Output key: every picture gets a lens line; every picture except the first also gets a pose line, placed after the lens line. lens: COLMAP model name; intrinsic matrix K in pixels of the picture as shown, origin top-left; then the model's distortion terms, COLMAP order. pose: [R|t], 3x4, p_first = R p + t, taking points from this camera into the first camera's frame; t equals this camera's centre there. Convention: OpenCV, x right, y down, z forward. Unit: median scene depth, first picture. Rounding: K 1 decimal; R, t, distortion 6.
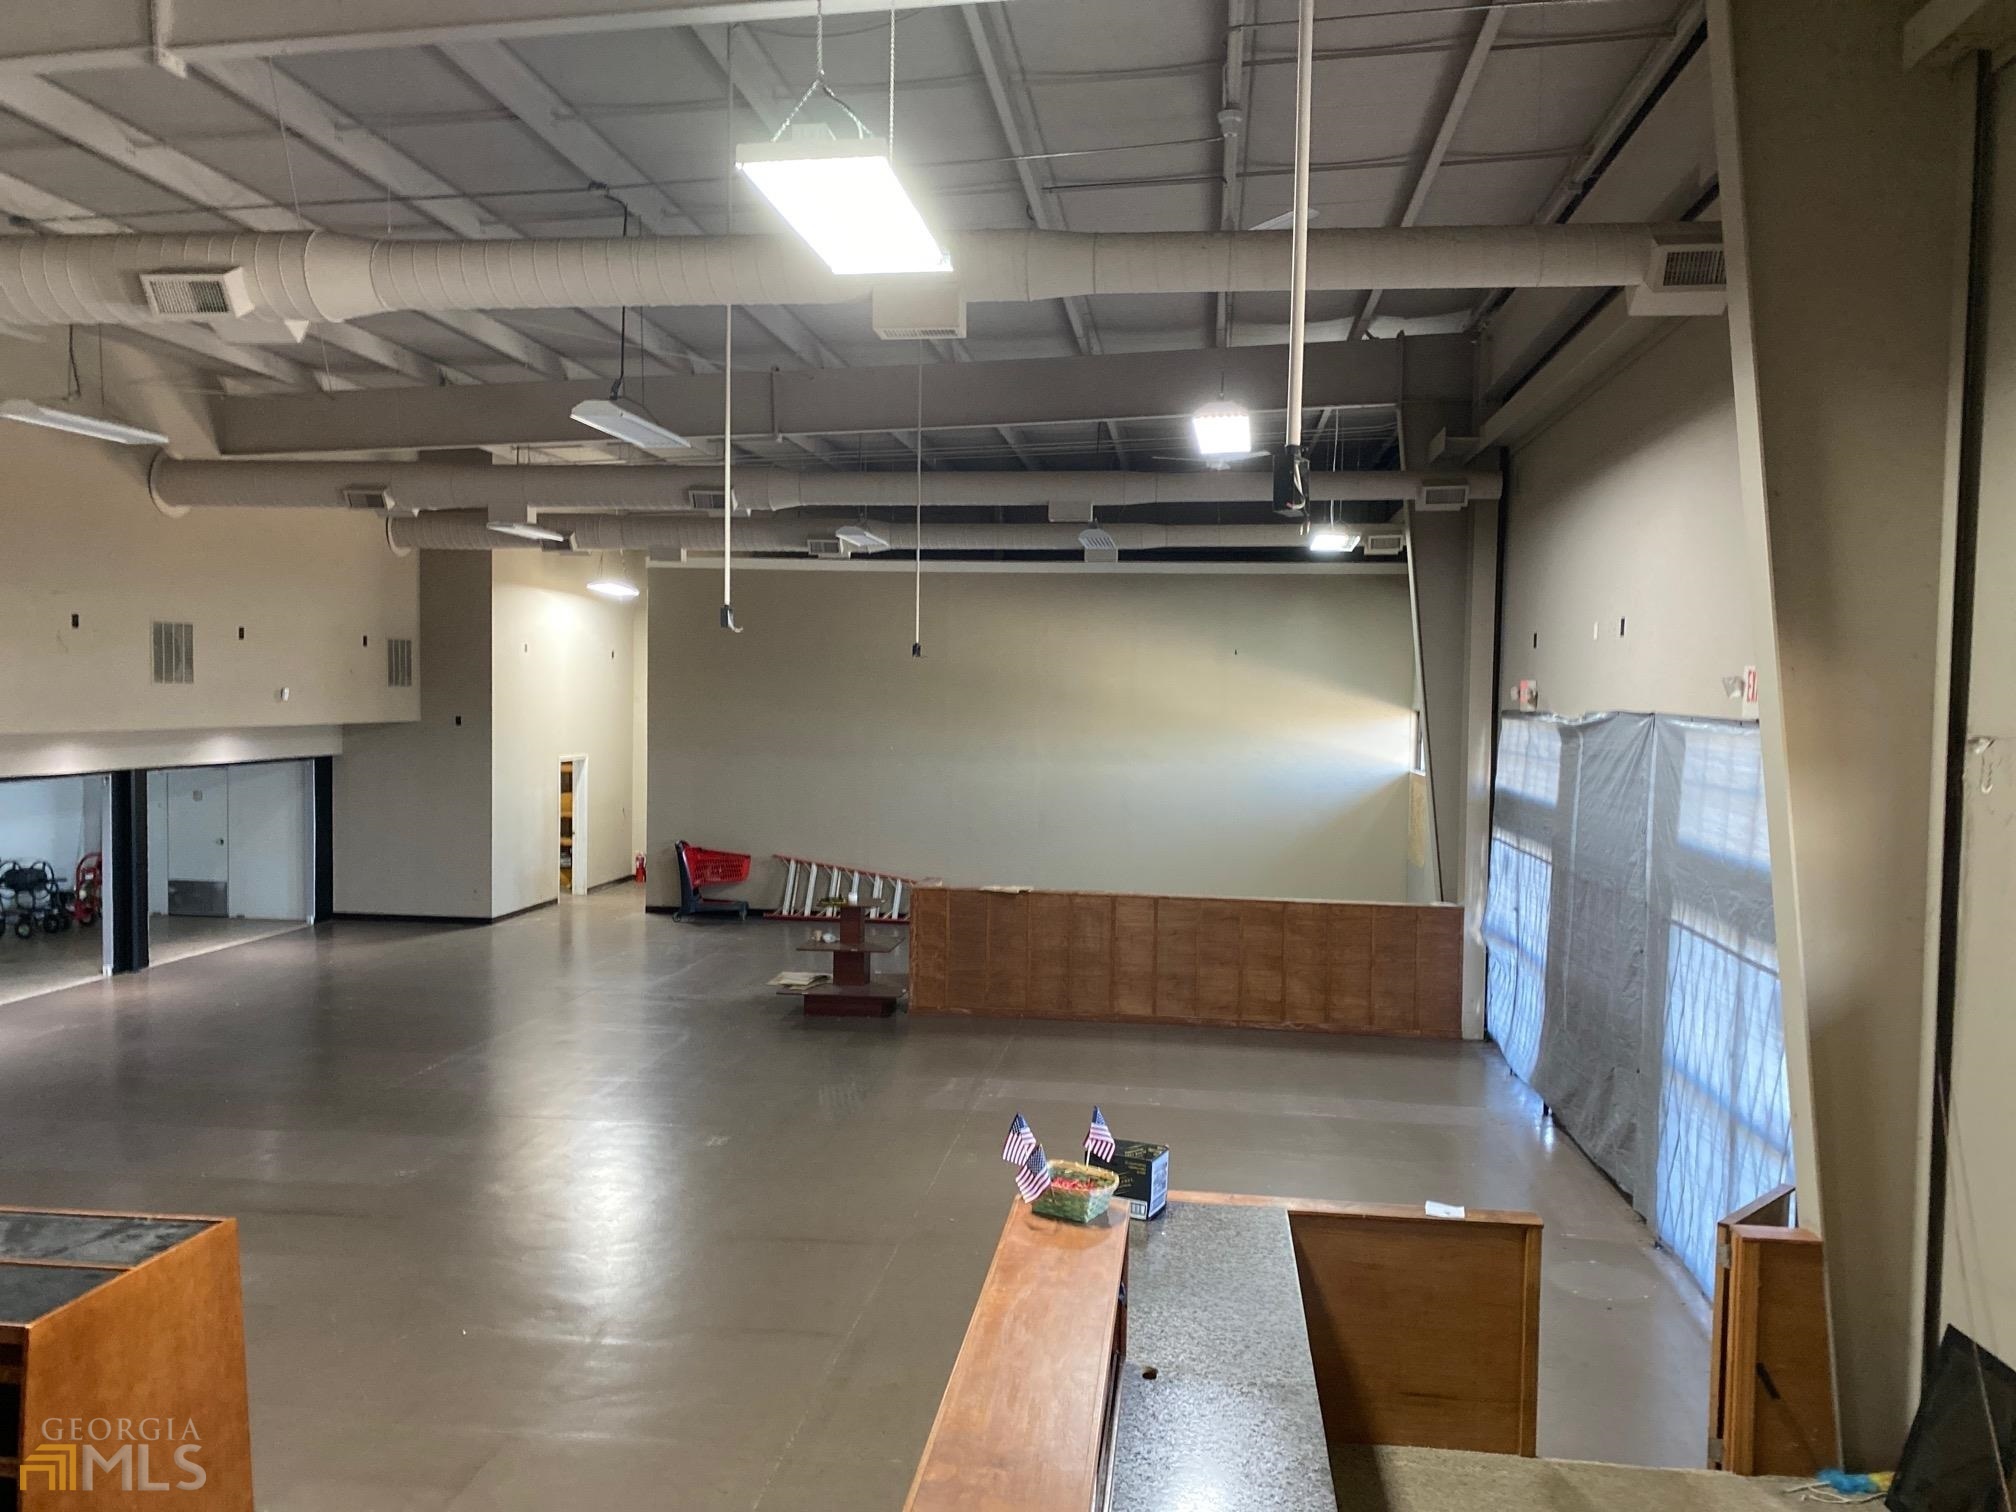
lens RADIAL K [[1534.6, 0, 1003.3], [0, 1534.6, 750.1], [0, 0, 1]] dist [0.046970, -0.055906]
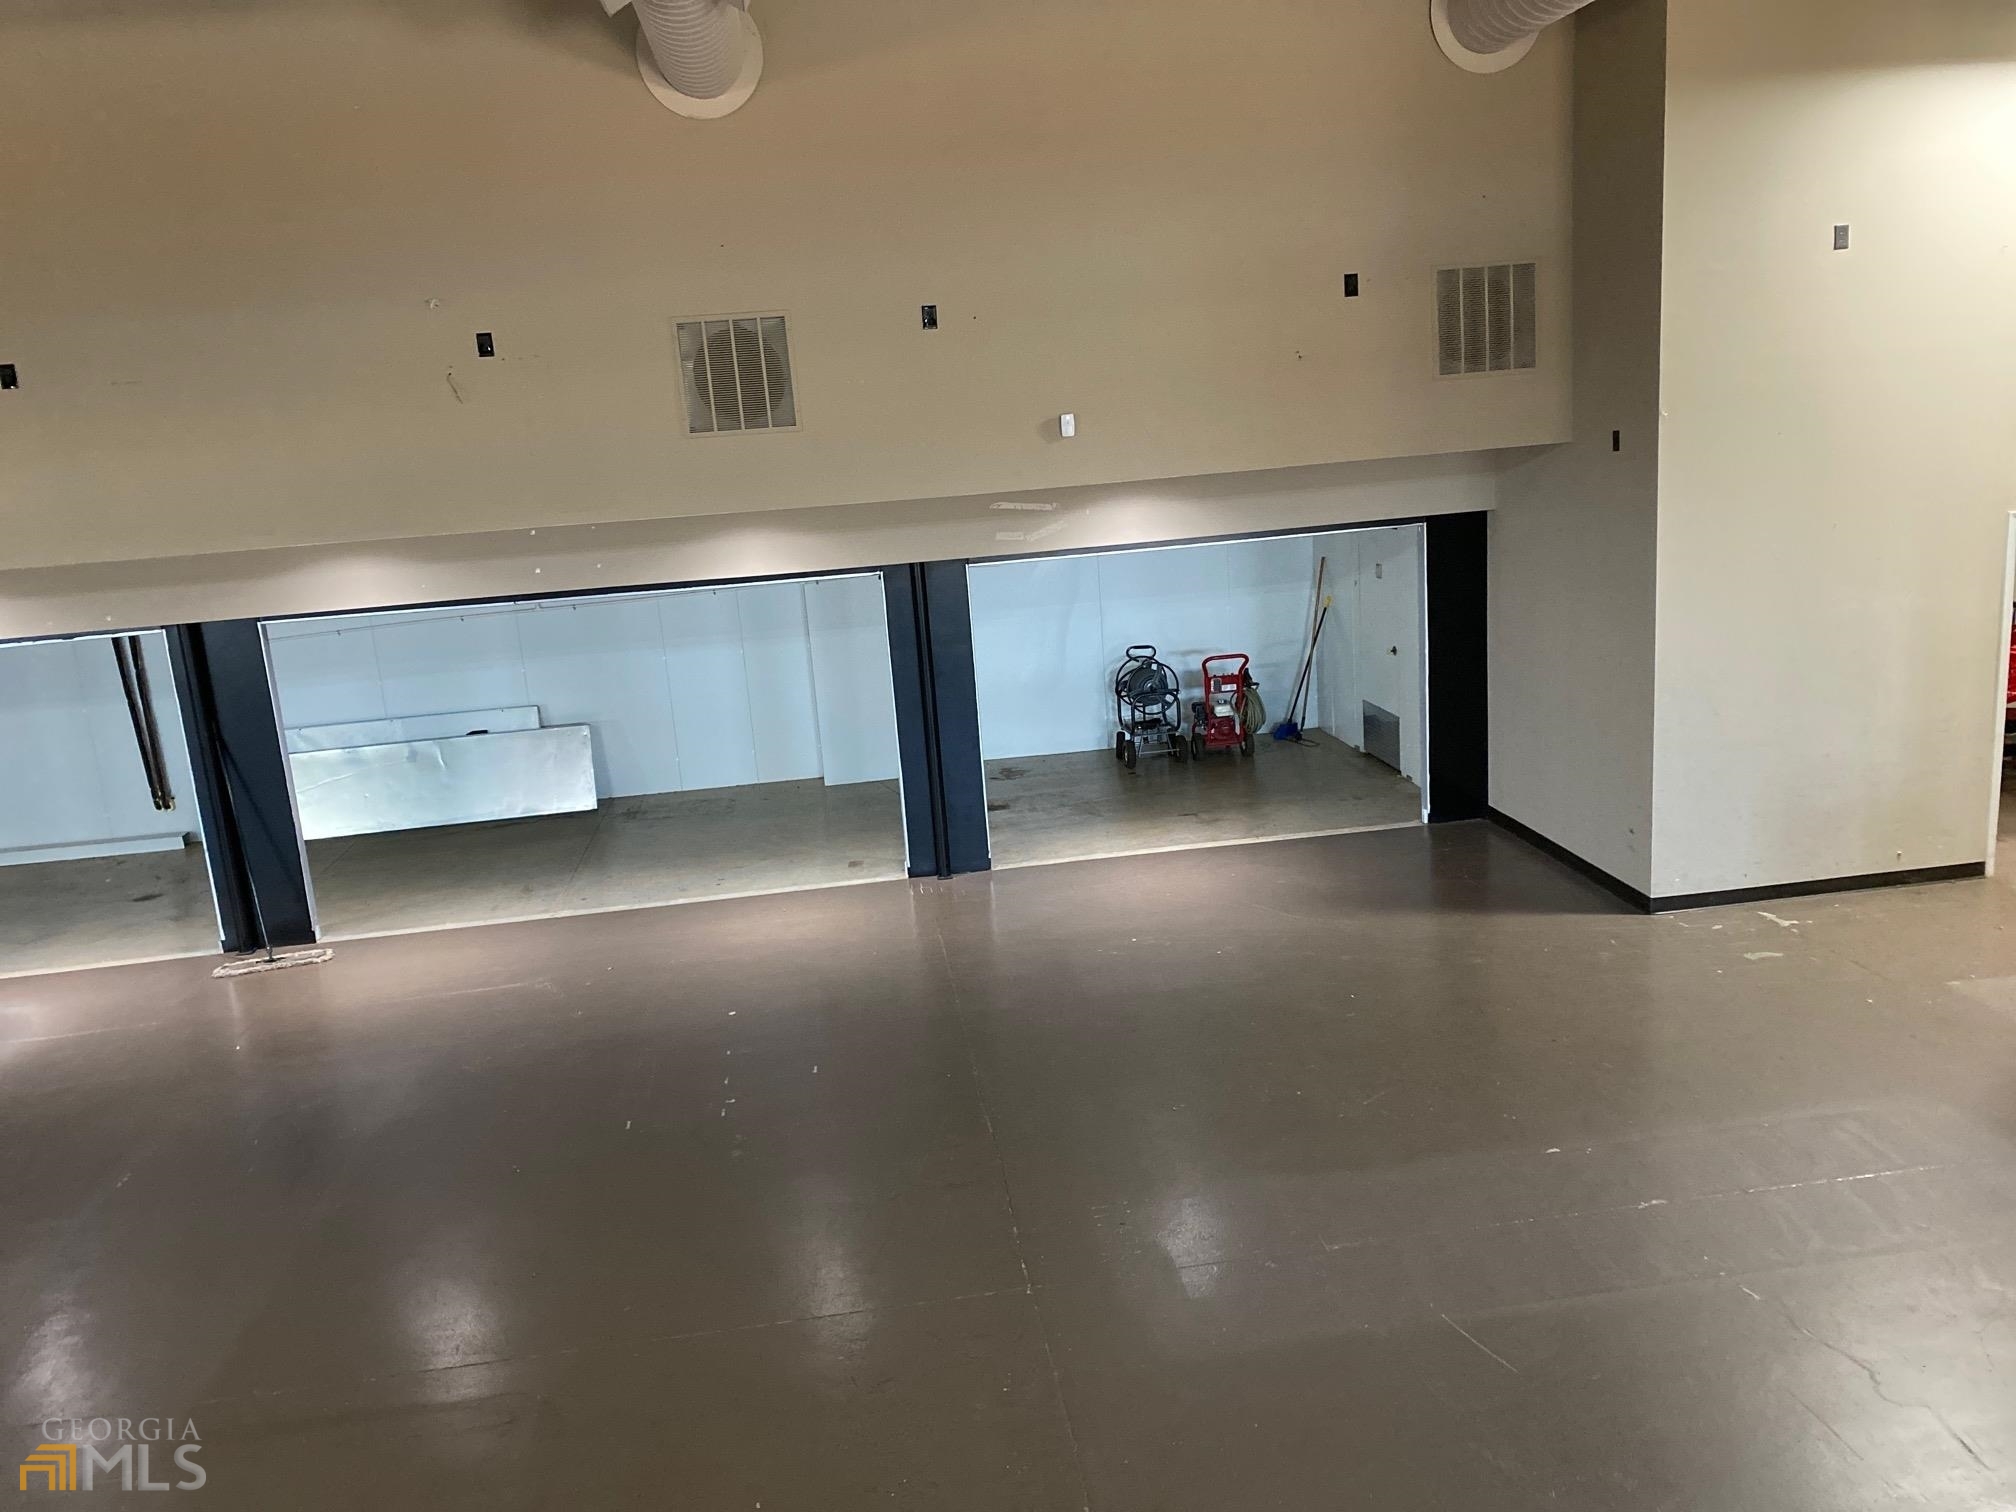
lens RADIAL K [[1534.6, 0, 1016.0], [0, 1534.6, 743.7], [0, 0, 1]] dist [0.046970, -0.055906]
pose [[0.238173, 0.175220, -0.955286, 0.042783], [0.043142, 0.980712, 0.190640, -0.029638], [0.970264, -0.086619, 0.226020, 0.844838]]
